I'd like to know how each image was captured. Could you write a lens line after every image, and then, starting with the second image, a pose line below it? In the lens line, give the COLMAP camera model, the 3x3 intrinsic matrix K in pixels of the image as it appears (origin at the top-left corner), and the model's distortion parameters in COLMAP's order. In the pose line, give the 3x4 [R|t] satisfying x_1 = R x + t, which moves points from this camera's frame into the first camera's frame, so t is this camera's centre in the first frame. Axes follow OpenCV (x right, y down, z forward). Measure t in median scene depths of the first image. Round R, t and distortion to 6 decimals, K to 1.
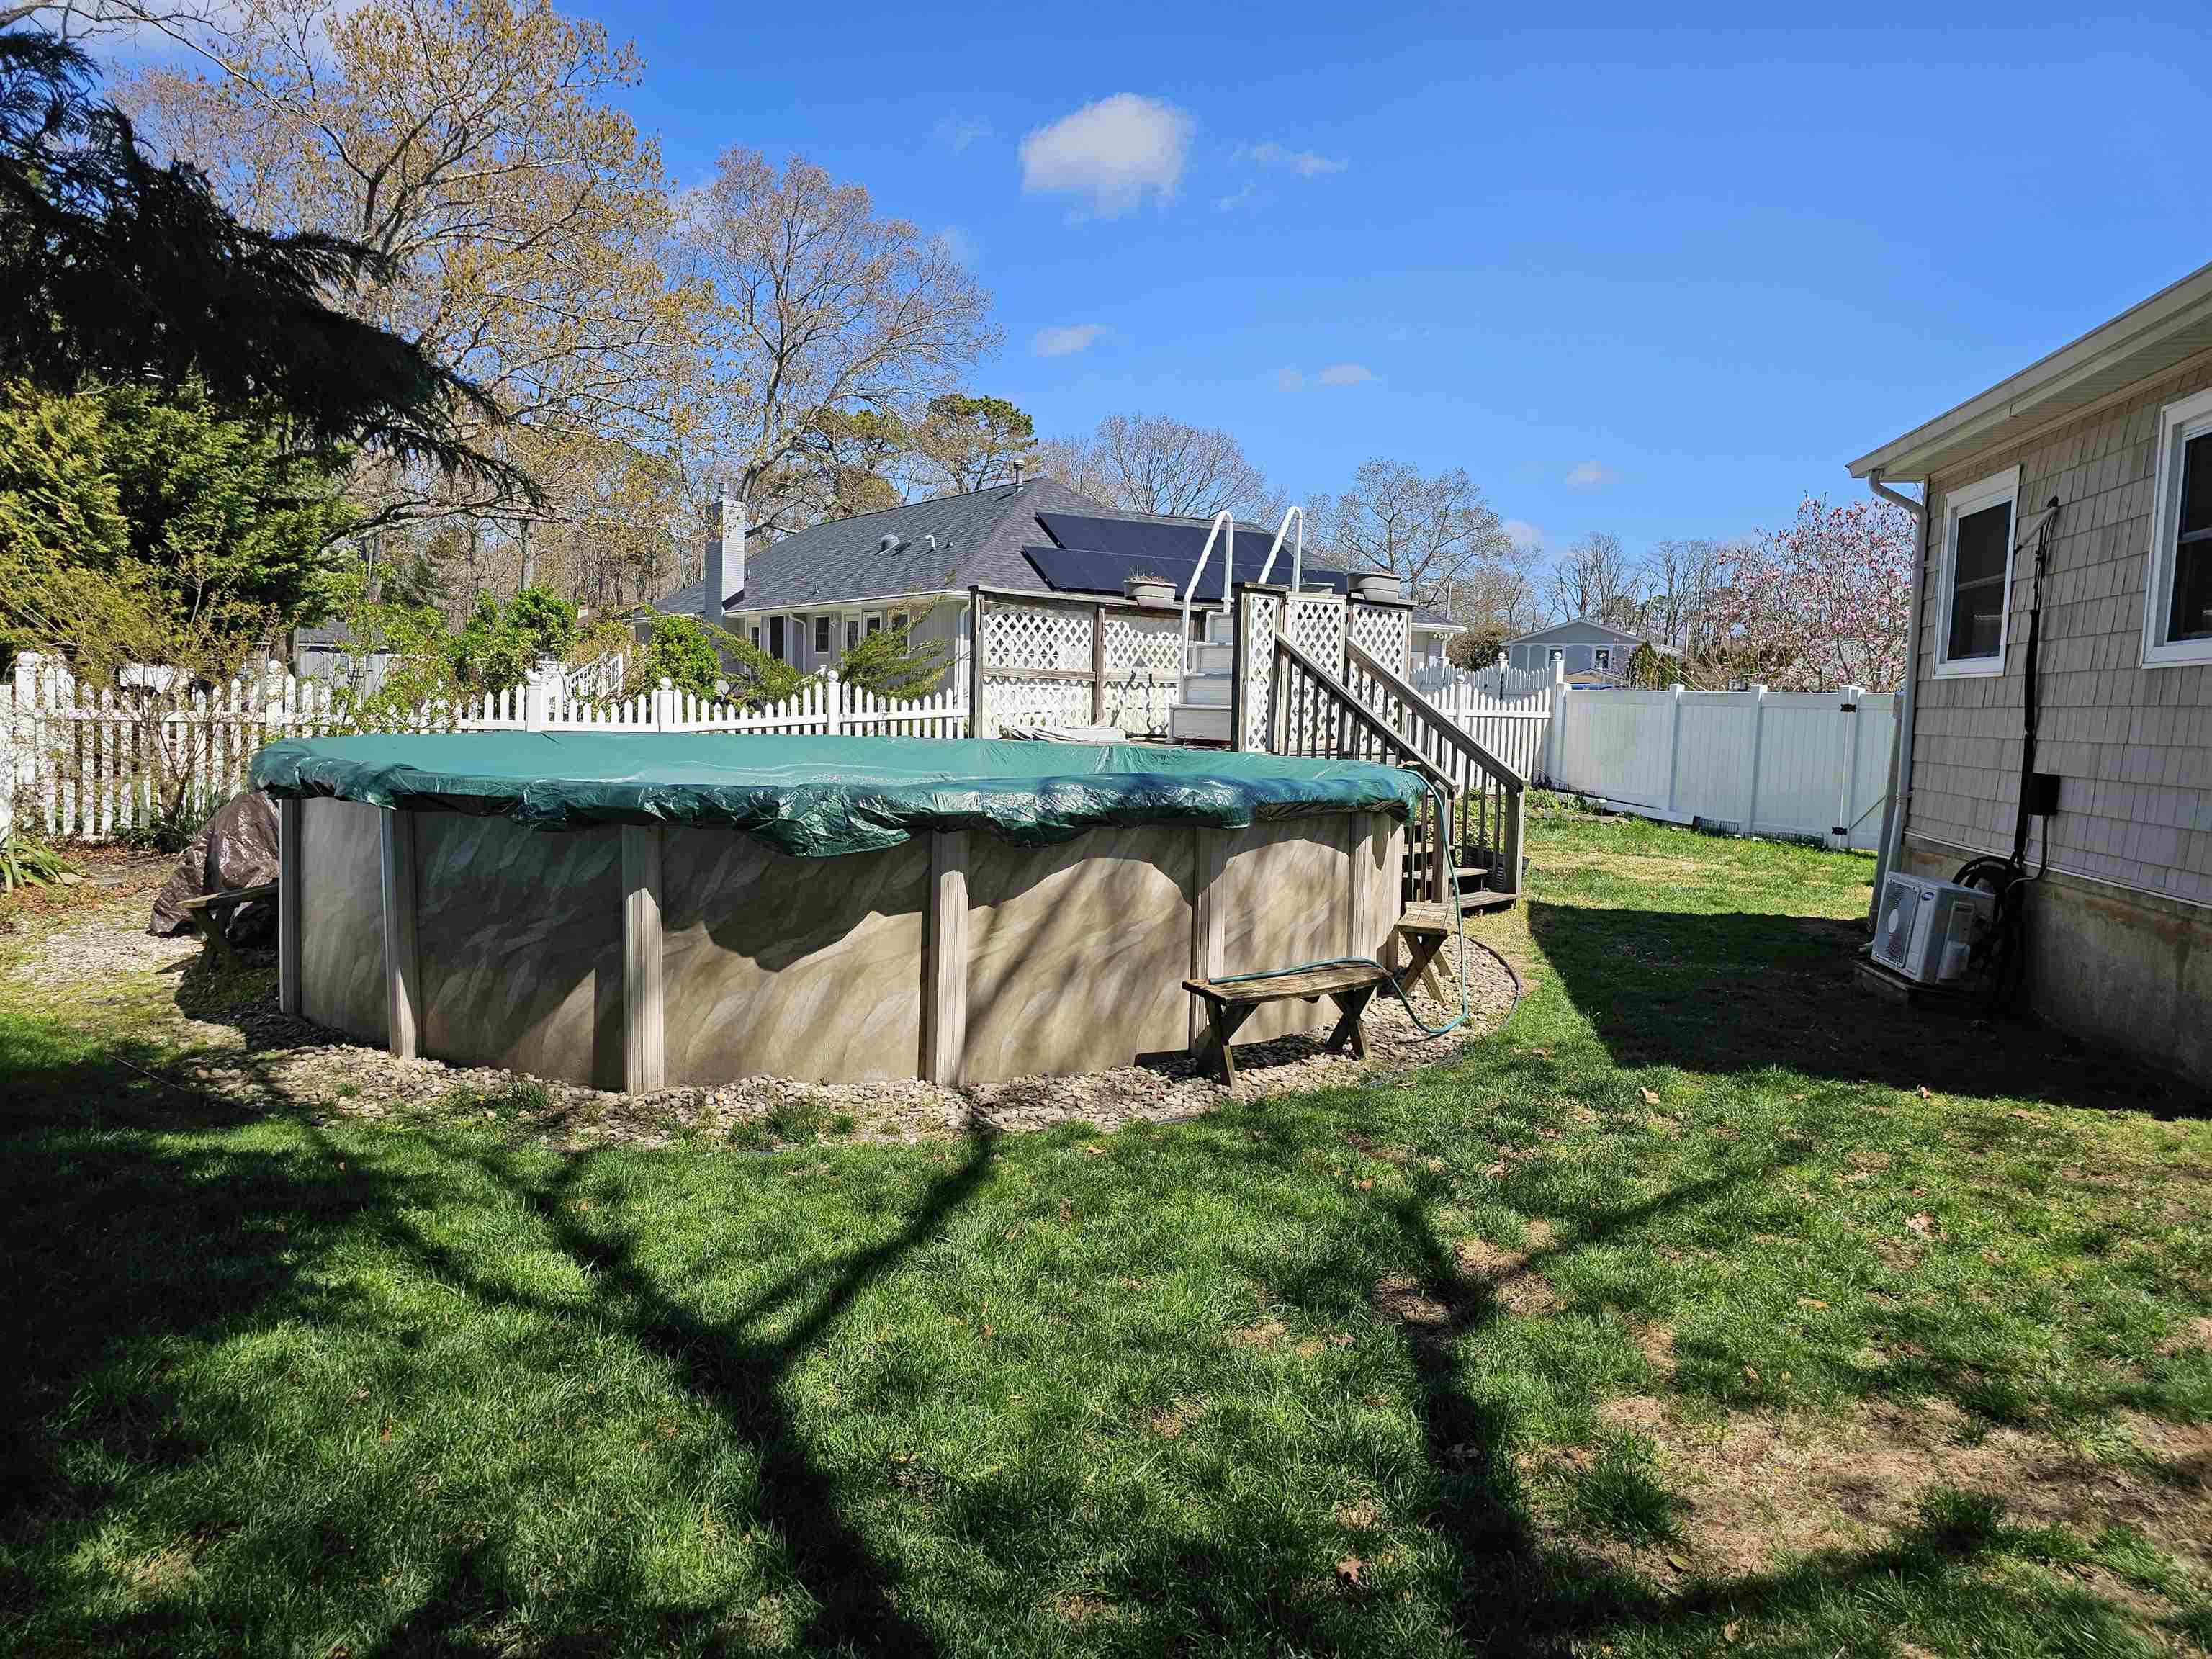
lens RADIAL K [[1450.4, 0, 1071.5], [0, 1450.4, 868.9], [0, 0, 1]] dist [0.112455, -0.119510]
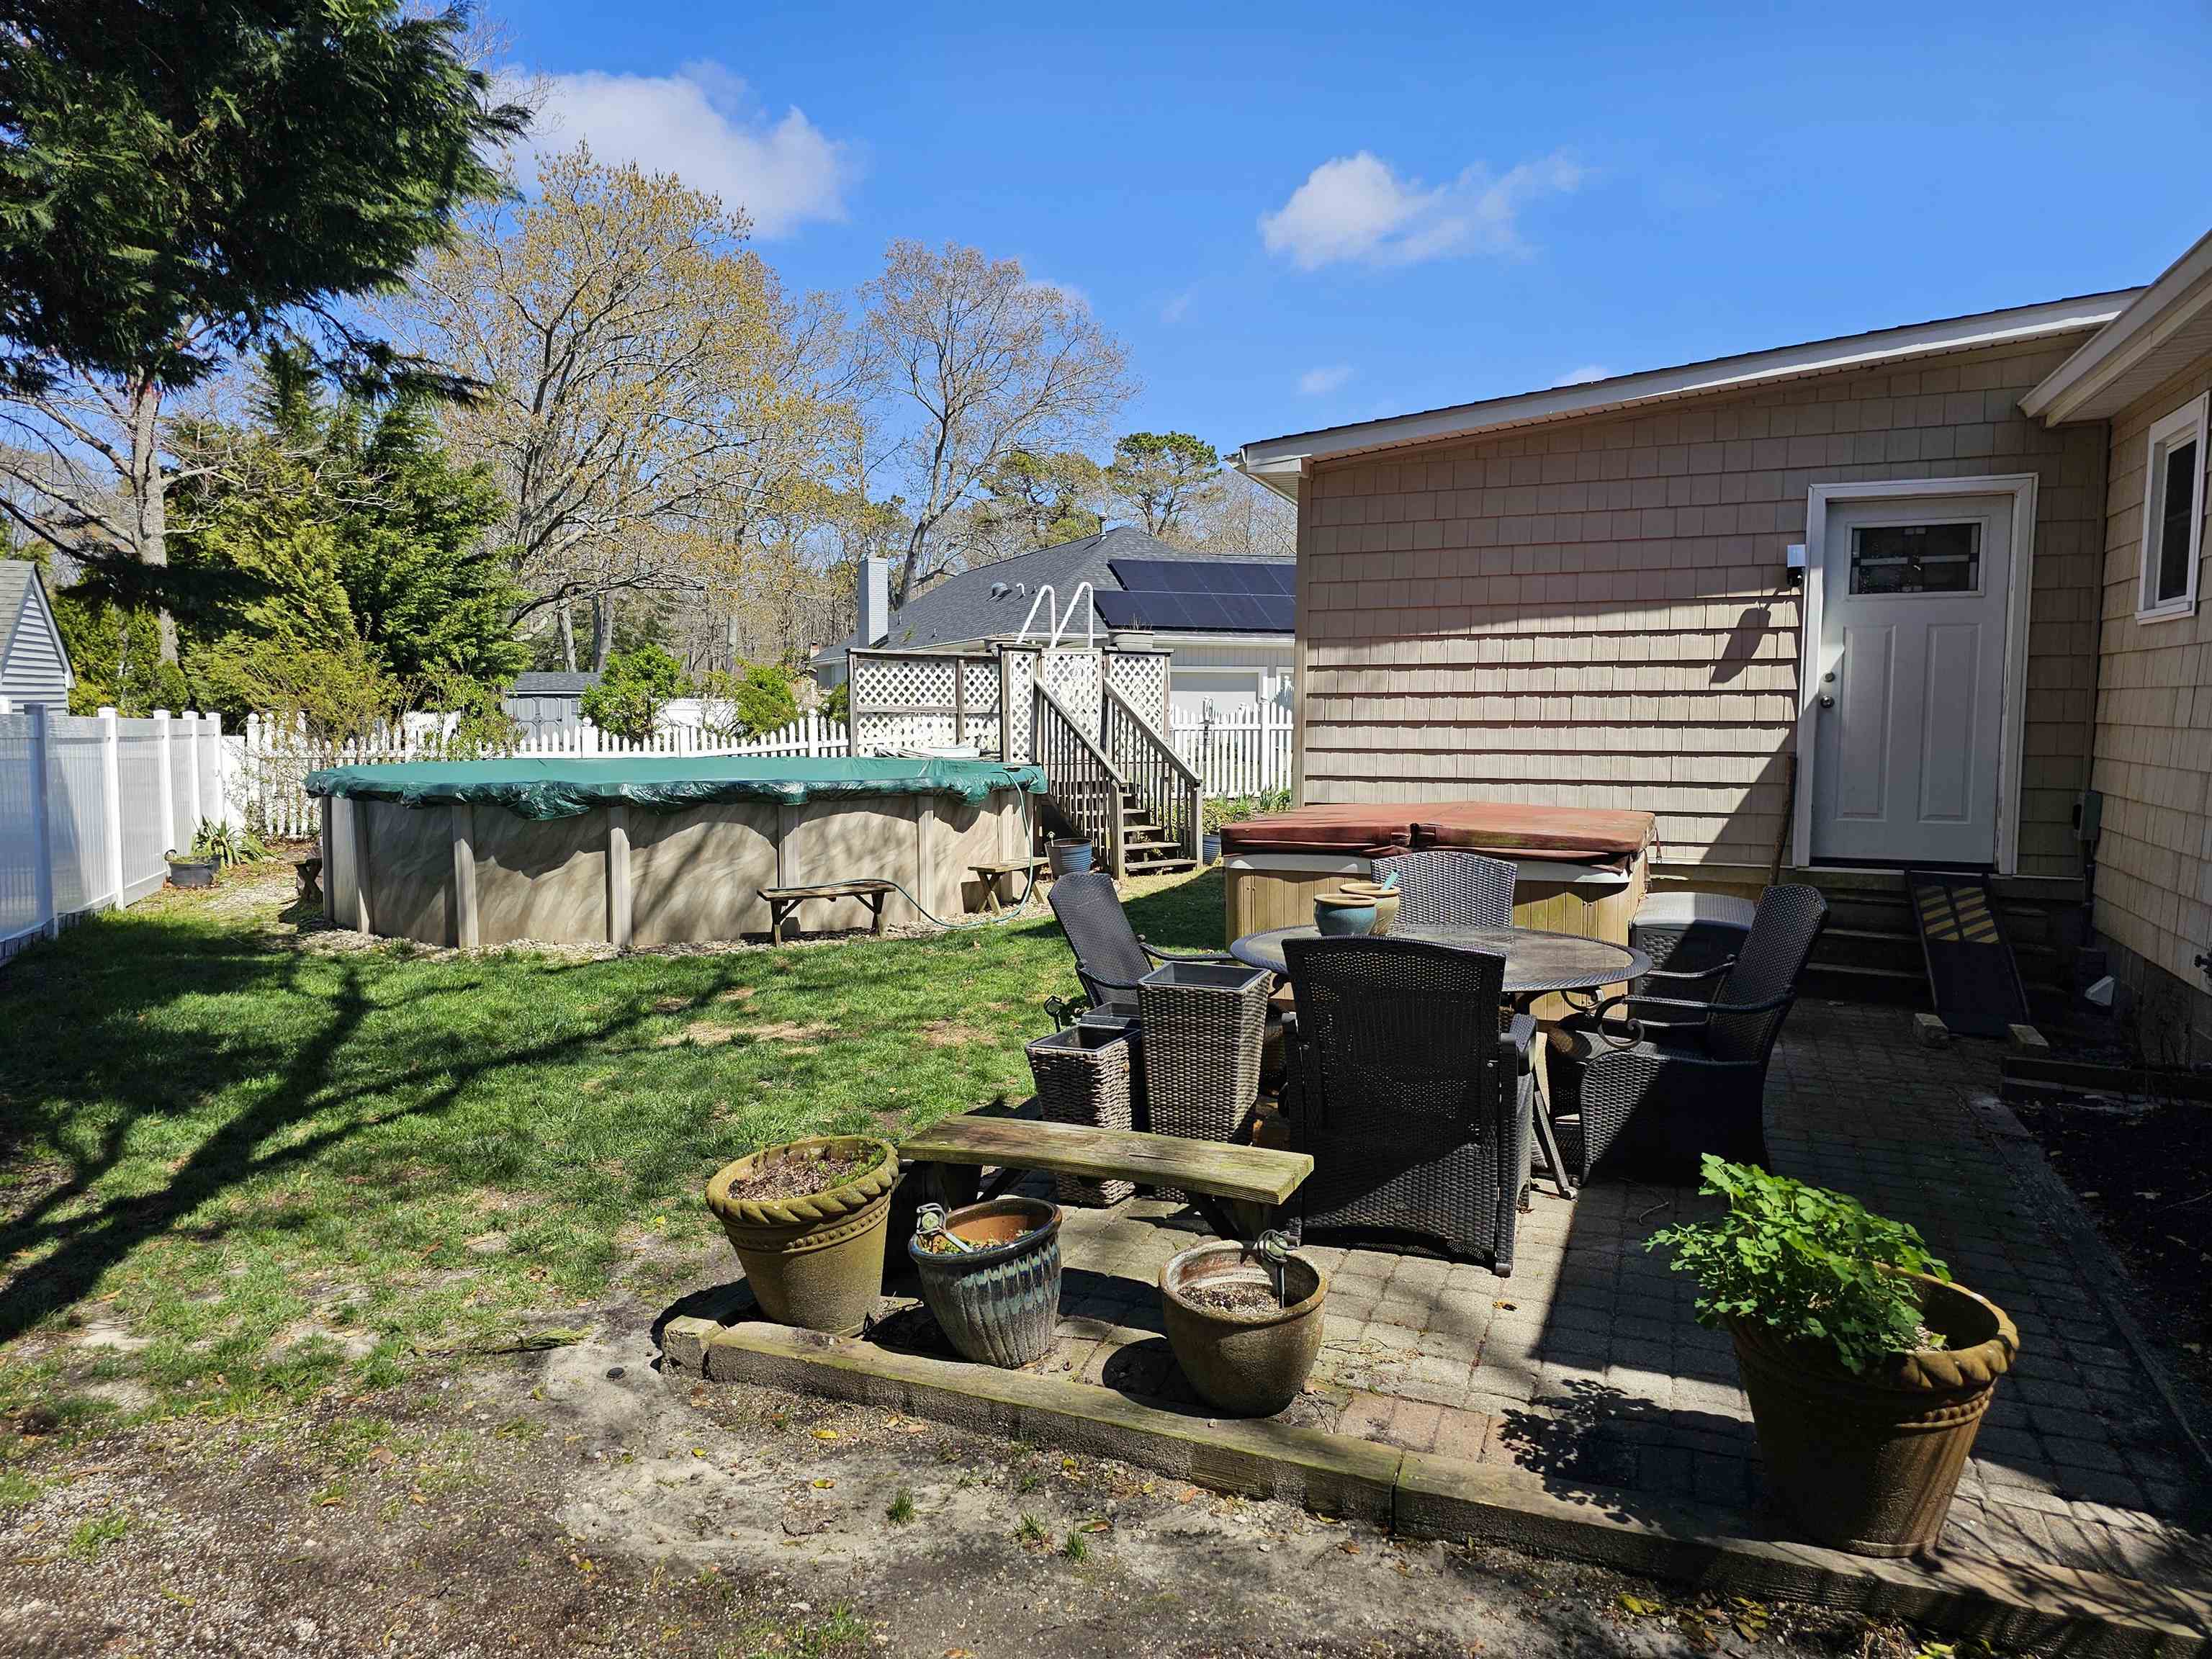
lens RADIAL K [[1472.7, 0, 1055.6], [0, 1472.7, 840.7], [0, 0, 1]] dist [0.114855, -0.178077]
pose [[0.983279, -0.010426, -0.181806, 0.360034], [0.004129, 0.999380, -0.034979, 0.038476], [0.182058, 0.033644, 0.982712, -0.334032]]
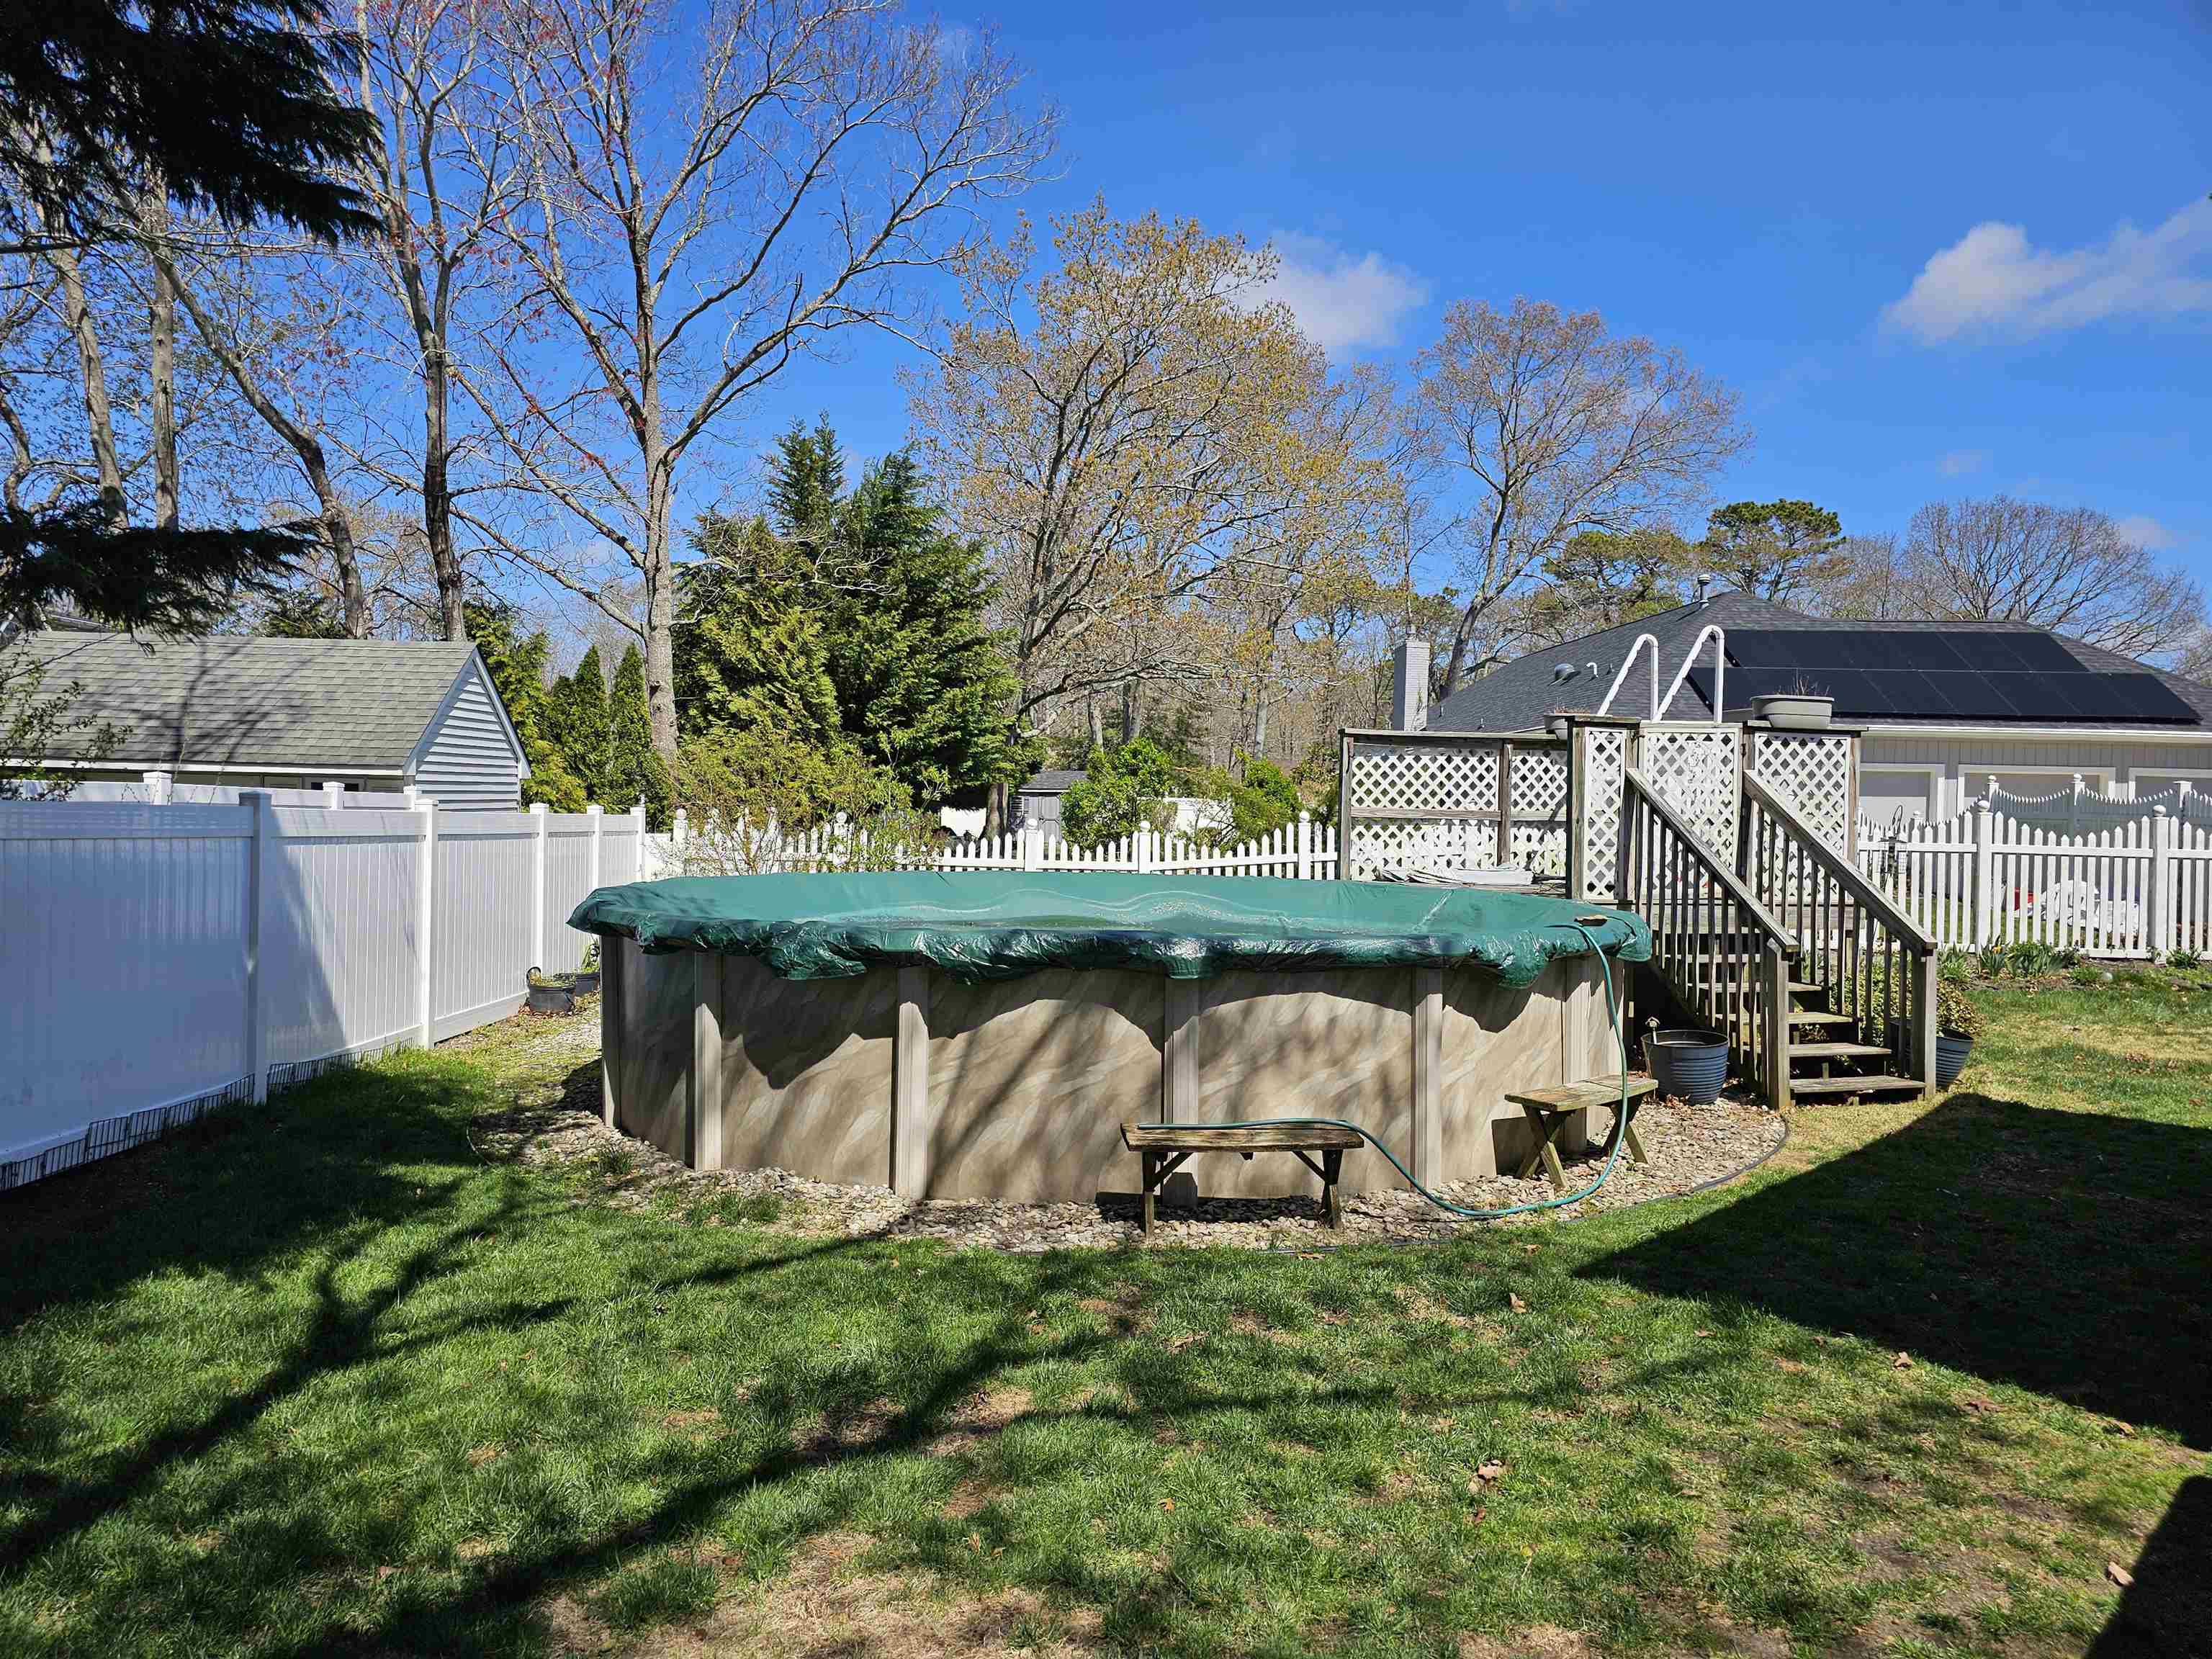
lens RADIAL K [[1472.7, 0, 1055.6], [0, 1472.7, 840.7], [0, 0, 1]] dist [0.114855, -0.178077]
pose [[0.855598, -0.000773, -0.517641, 0.272617], [-0.055801, 0.994034, -0.093717, -0.009904], [0.514625, 0.109069, 0.850450, 0.033416]]
